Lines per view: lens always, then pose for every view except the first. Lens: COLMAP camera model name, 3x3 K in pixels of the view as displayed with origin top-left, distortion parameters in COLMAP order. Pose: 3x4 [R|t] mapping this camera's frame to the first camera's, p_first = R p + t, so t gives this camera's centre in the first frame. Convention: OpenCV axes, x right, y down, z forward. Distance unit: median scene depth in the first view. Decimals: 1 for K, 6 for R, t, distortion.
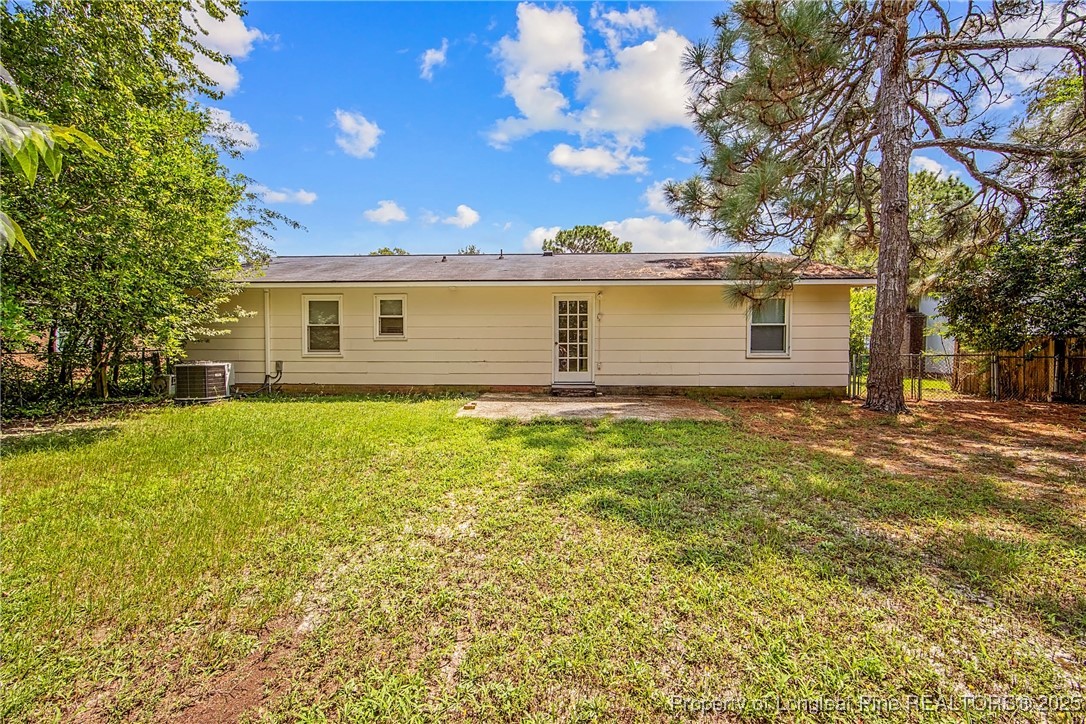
lens RADIAL K [[438.0, 0, 536.4], [0, 438.0, 358.0], [0, 0, 1]] dist [-0.007295, 0.000765]
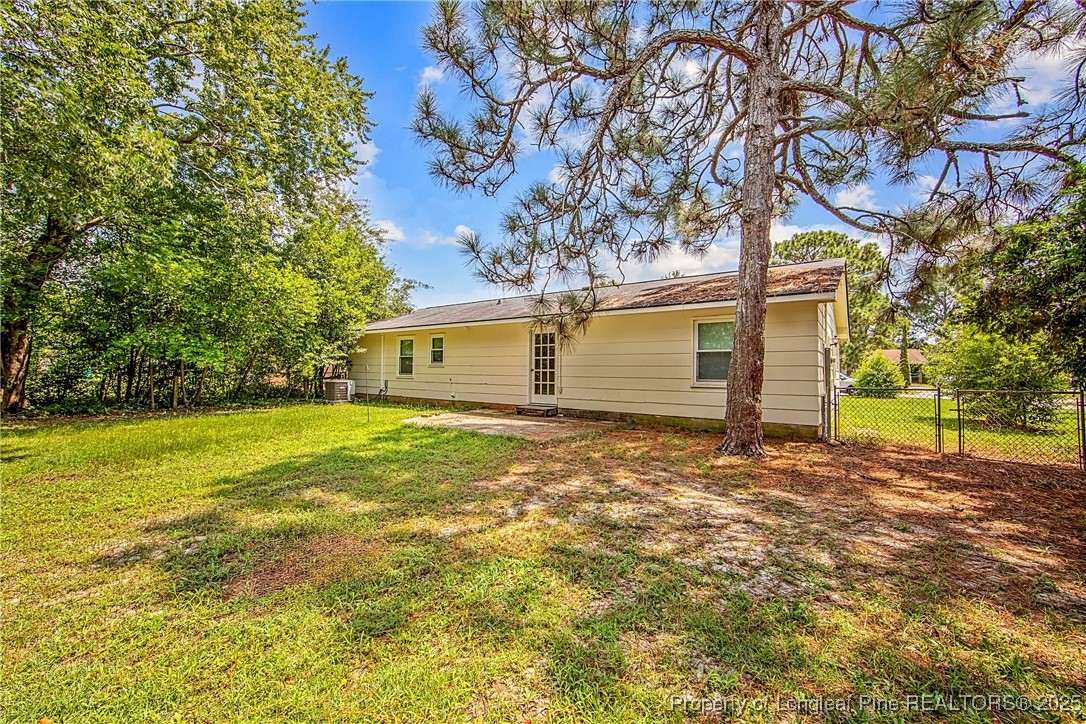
lens RADIAL K [[438.0, 0, 536.4], [0, 438.0, 358.0], [0, 0, 1]] dist [-0.007295, 0.000765]
pose [[0.822733, -0.008831, -0.568359, 0.720323], [-0.023803, 0.998467, -0.049971, -0.007247], [0.567929, 0.054641, 0.821262, 0.041219]]
